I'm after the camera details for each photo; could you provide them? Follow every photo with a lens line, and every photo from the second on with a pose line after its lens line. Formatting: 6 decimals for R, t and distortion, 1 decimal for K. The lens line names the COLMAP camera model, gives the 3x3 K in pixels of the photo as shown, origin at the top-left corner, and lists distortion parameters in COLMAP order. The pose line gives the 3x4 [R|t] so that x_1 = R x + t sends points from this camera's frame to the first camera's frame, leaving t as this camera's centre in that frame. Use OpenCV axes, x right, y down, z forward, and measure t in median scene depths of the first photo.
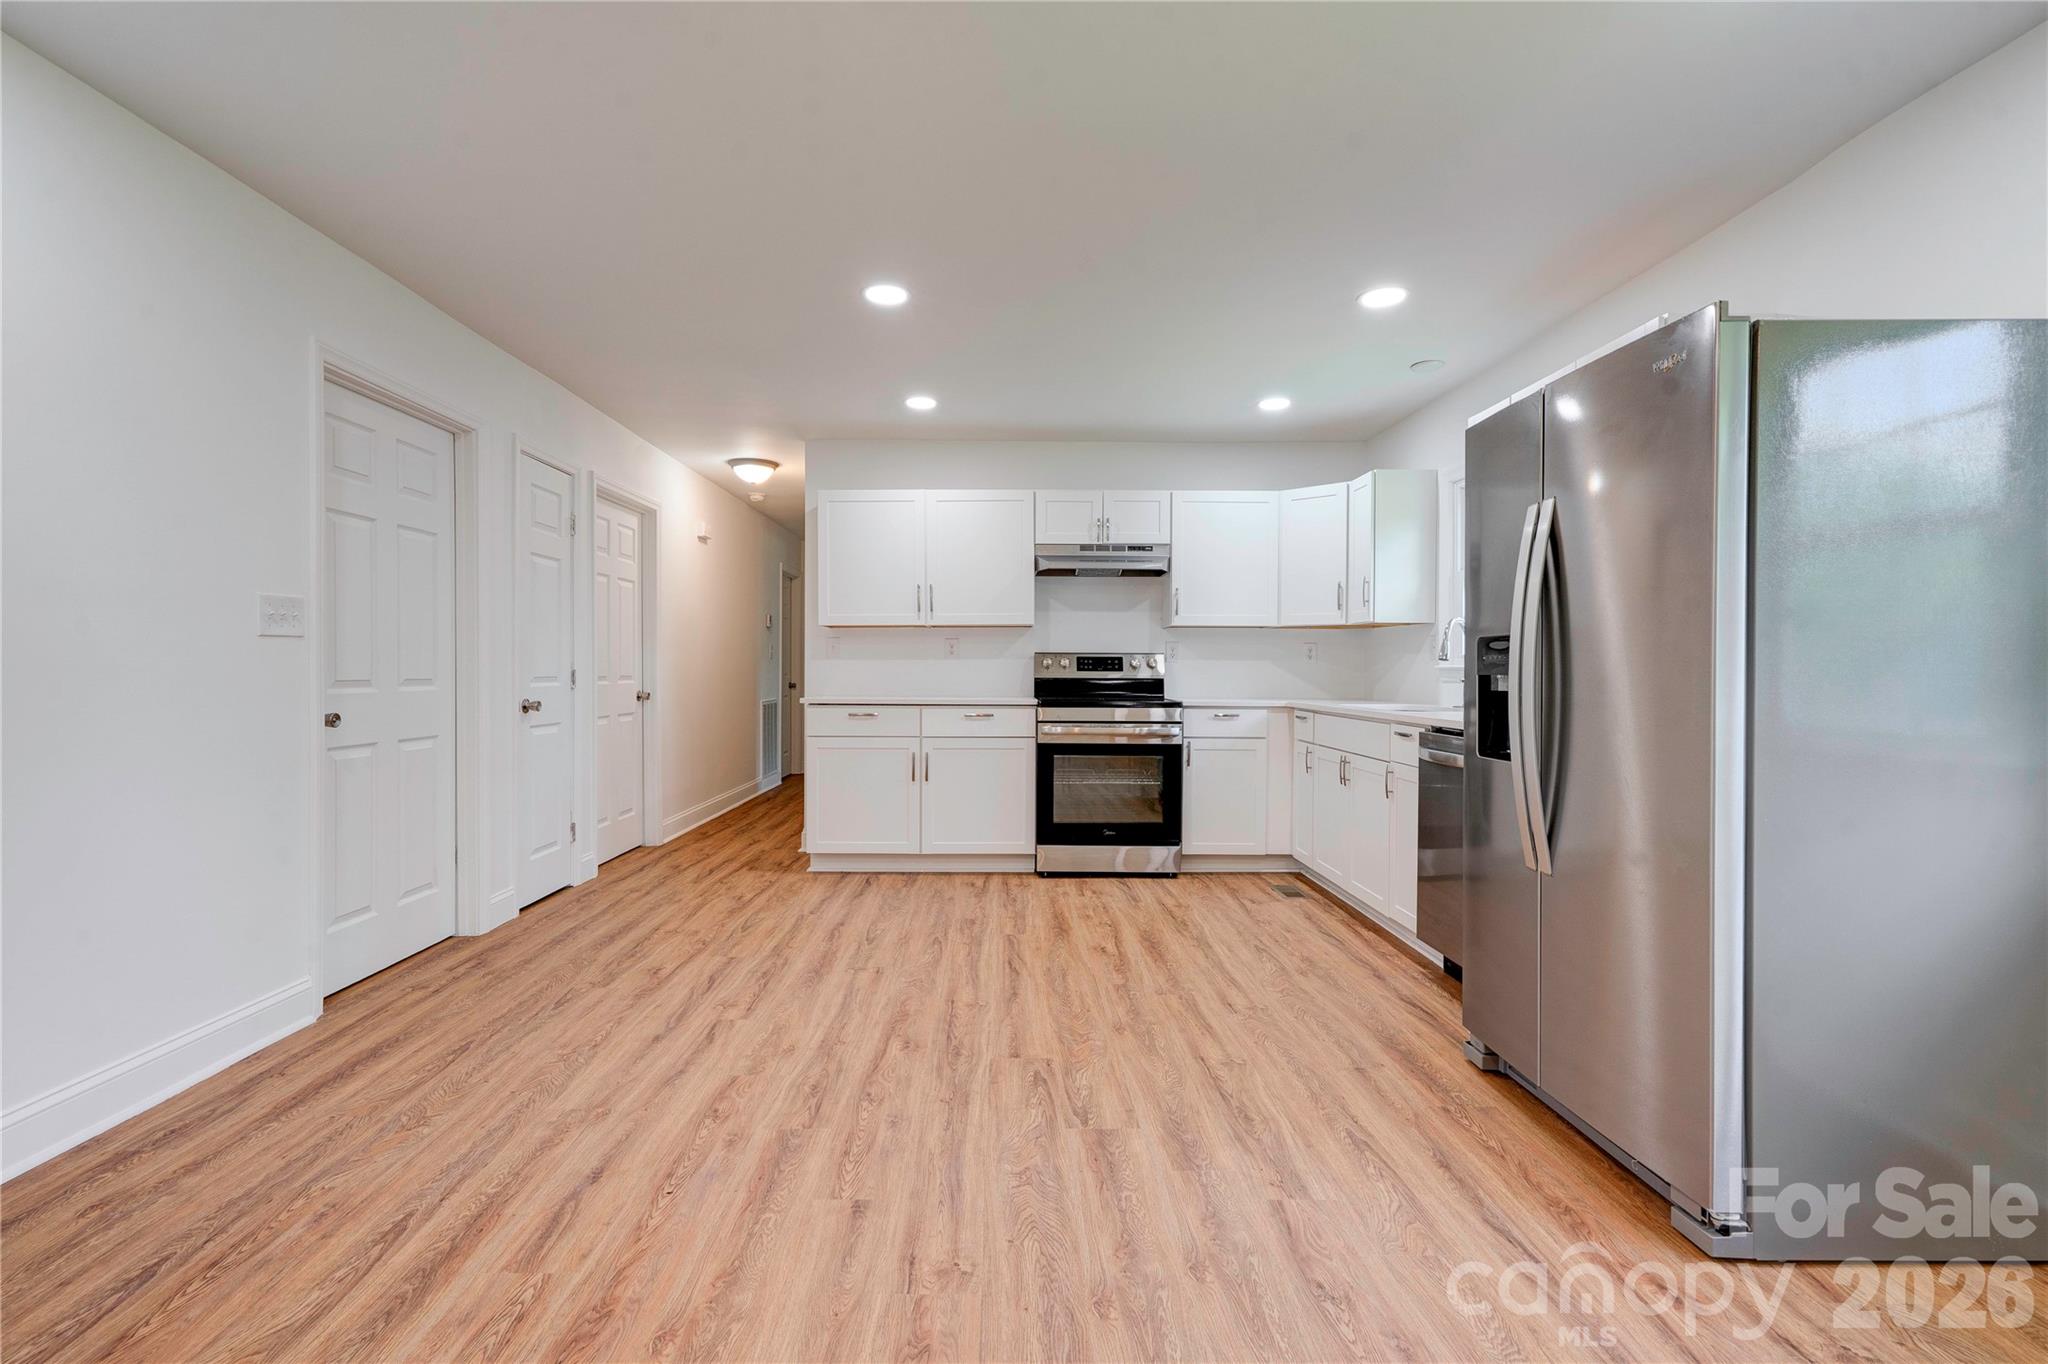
lens RADIAL K [[932.5, 0, 997.8], [0, 932.5, 678.4], [0, 0, 1]] dist [-0.007762, 0.014479]
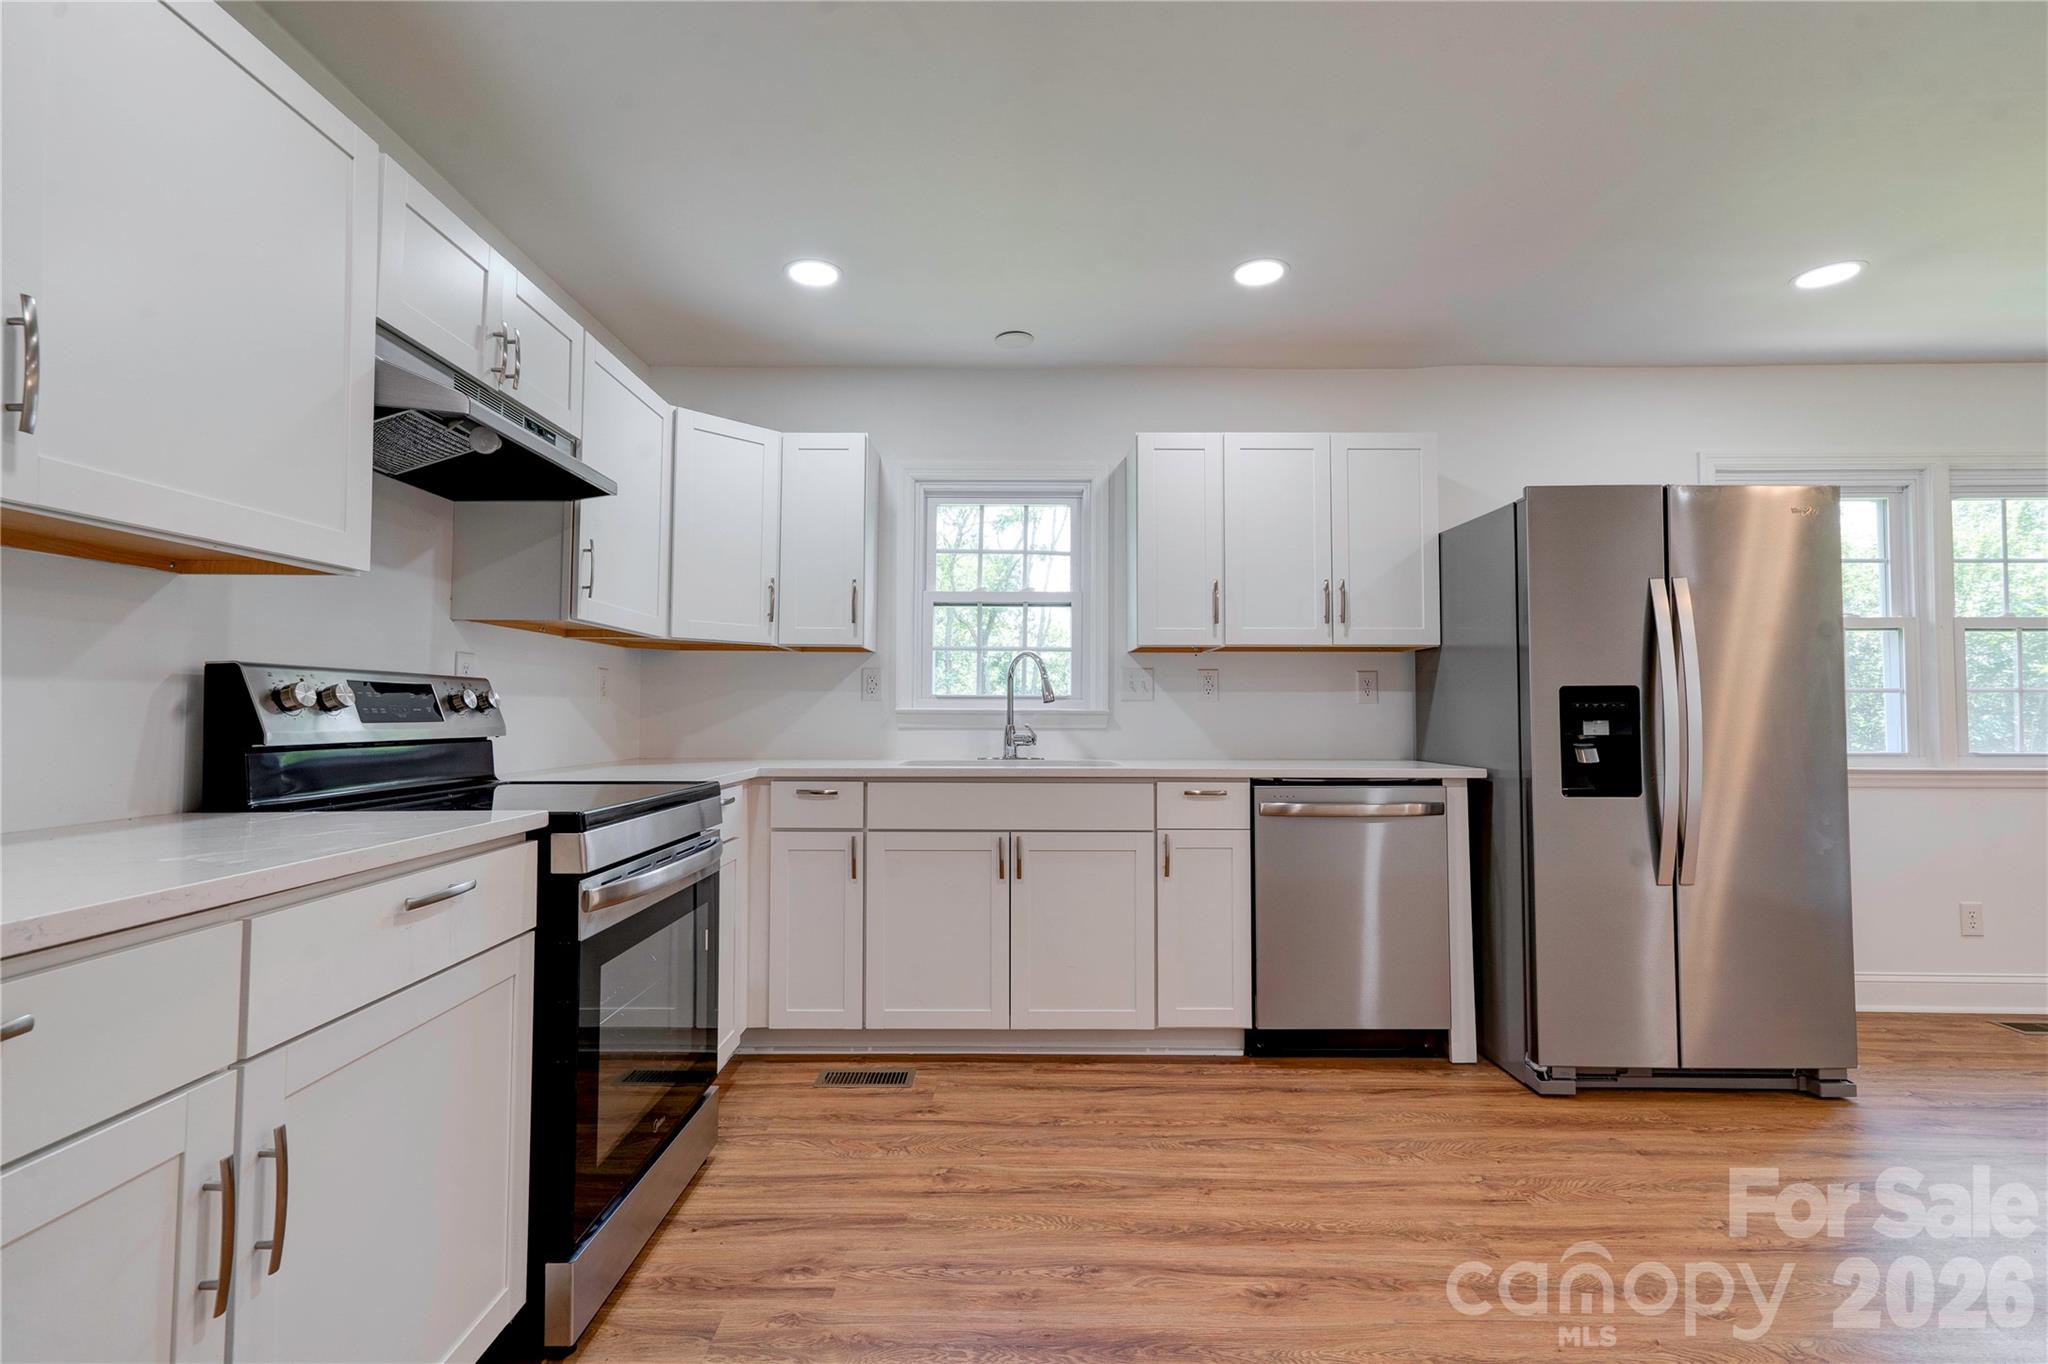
lens RADIAL K [[932.5, 0, 997.8], [0, 932.5, 678.4], [0, 0, 1]] dist [-0.007762, 0.014479]
pose [[0.005323, 0.031485, 0.999490, -0.328864], [0.007916, 0.999472, -0.031527, -0.014691], [-0.999955, 0.008079, 0.005071, 0.969014]]
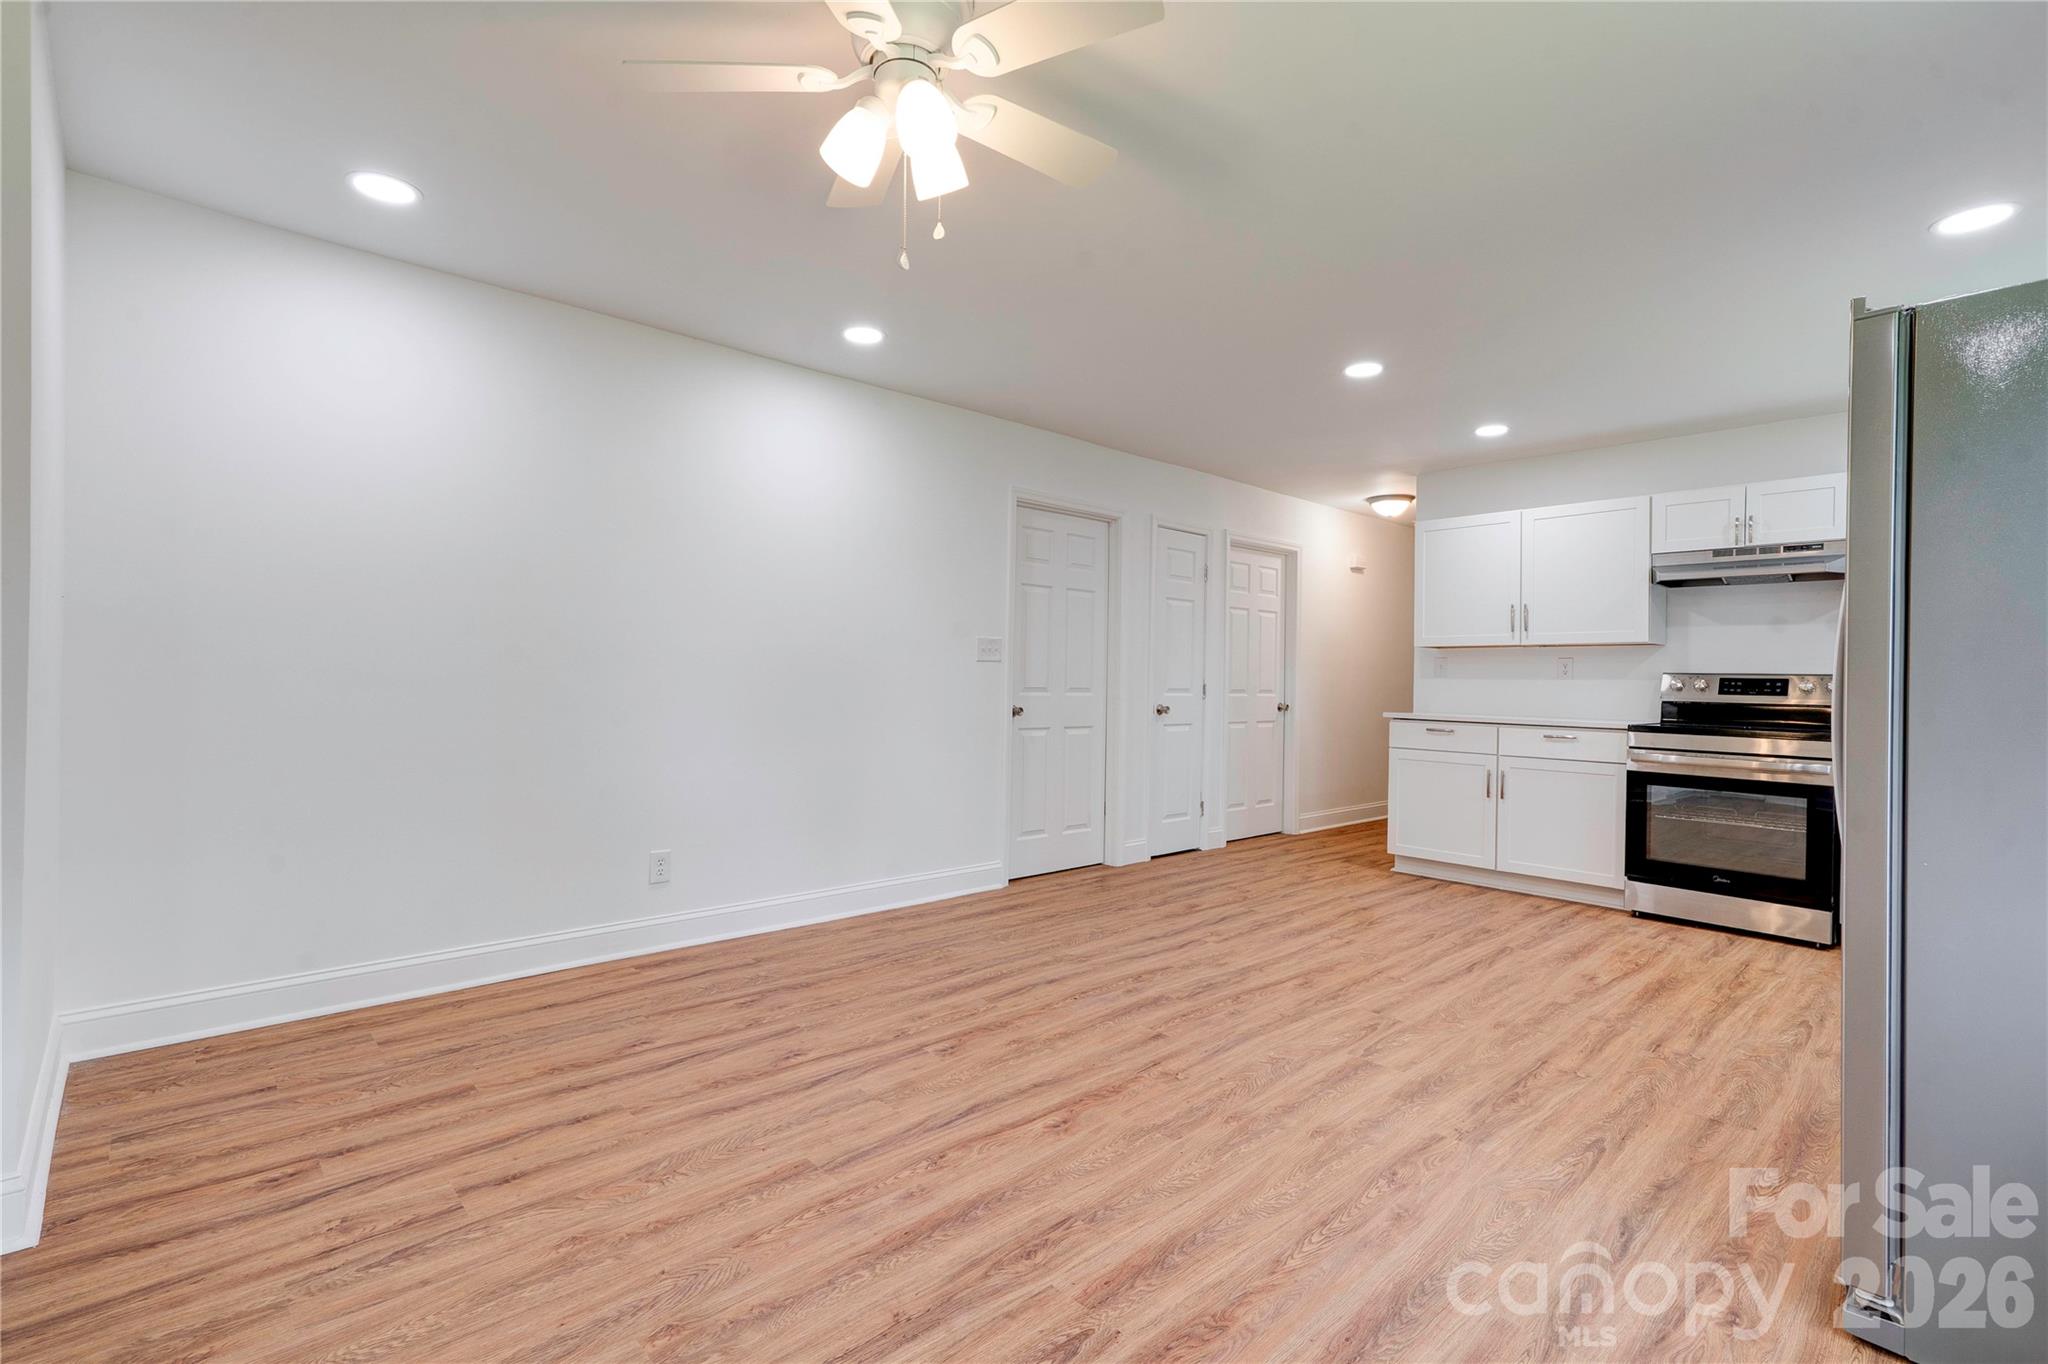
lens RADIAL K [[932.5, 0, 997.8], [0, 932.5, 678.4], [0, 0, 1]] dist [-0.007762, 0.014479]
pose [[0.670010, 0.009635, -0.742290, 0.355659], [-0.023821, 0.999680, -0.008526, 0.000910], [0.741970, 0.023394, 0.670025, -0.102053]]
